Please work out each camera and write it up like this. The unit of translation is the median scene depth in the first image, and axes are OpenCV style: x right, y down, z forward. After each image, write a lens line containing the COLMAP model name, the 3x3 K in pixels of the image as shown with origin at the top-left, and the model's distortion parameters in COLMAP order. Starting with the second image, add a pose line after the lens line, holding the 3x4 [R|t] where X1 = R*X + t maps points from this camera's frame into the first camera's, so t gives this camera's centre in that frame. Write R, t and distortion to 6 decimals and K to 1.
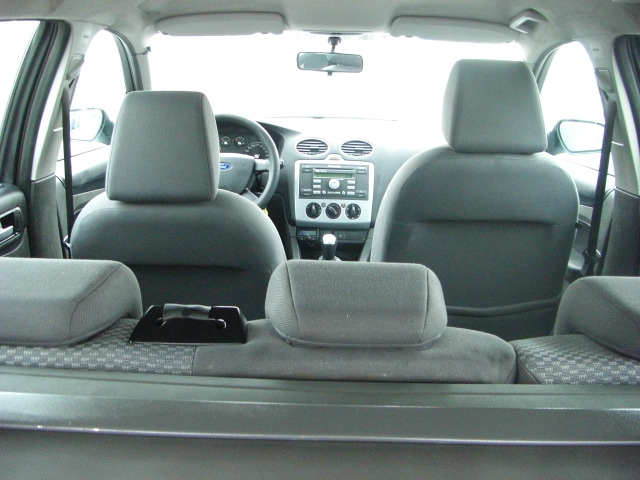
lens RADIAL K [[729.9, 0, 304.0], [0, 729.9, 241.4], [0, 0, 1]] dist [-0.202512, 0.146227]
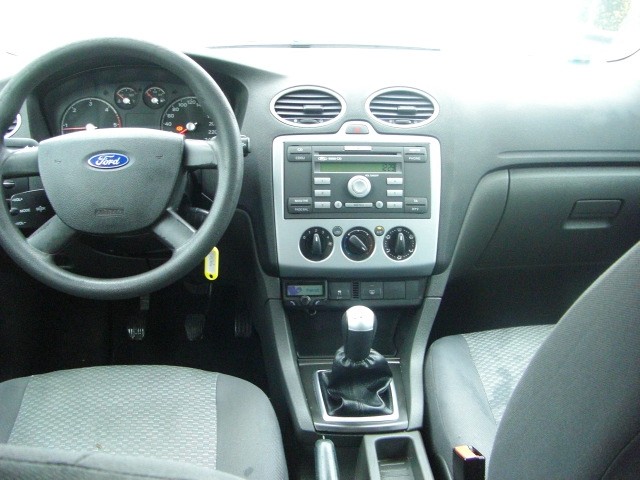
lens RADIAL K [[729.9, 0, 304.0], [0, 729.9, 241.4], [0, 0, 1]] dist [-0.202512, 0.146227]
pose [[0.996630, -0.034459, 0.074434, -0.029647], [0.027890, 0.995769, 0.087554, -0.085088], [-0.077136, -0.085183, 0.993375, 0.535415]]
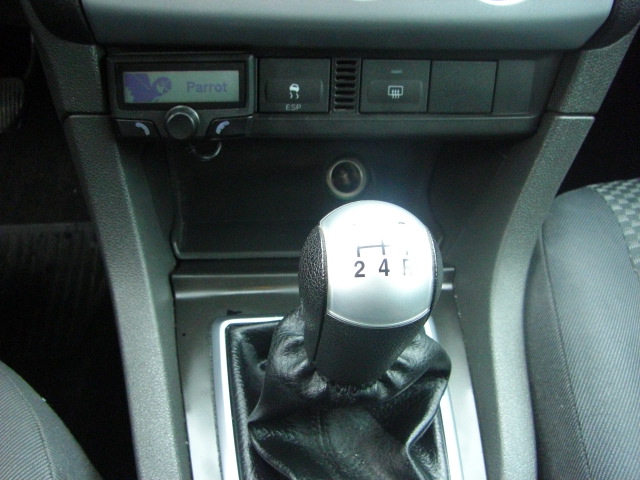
lens RADIAL K [[729.9, 0, 304.0], [0, 729.9, 241.4], [0, 0, 1]] dist [-0.202512, 0.146227]
pose [[0.991092, -0.054562, 0.121490, 0.010519], [-0.010962, 0.875708, 0.482717, -0.054071], [-0.132728, -0.479749, 0.867309, 0.864059]]
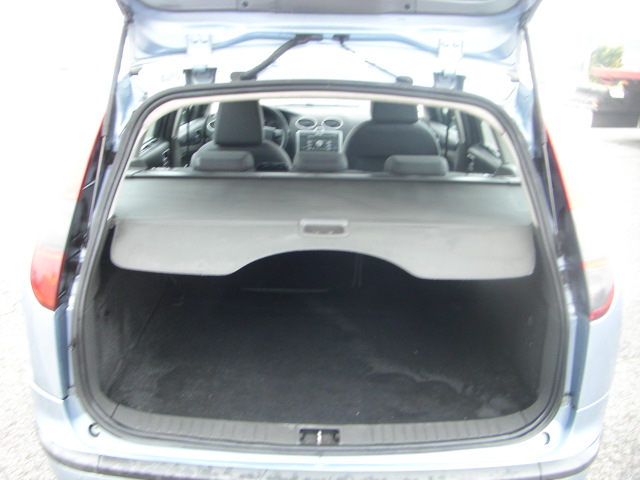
lens RADIAL K [[729.9, 0, 304.0], [0, 729.9, 241.4], [0, 0, 1]] dist [-0.202512, 0.146227]
pose [[0.999967, -0.007920, -0.001884, 0.006289], [0.007958, 0.999744, 0.021183, 0.118000], [0.001716, -0.021197, 0.999774, -0.748511]]
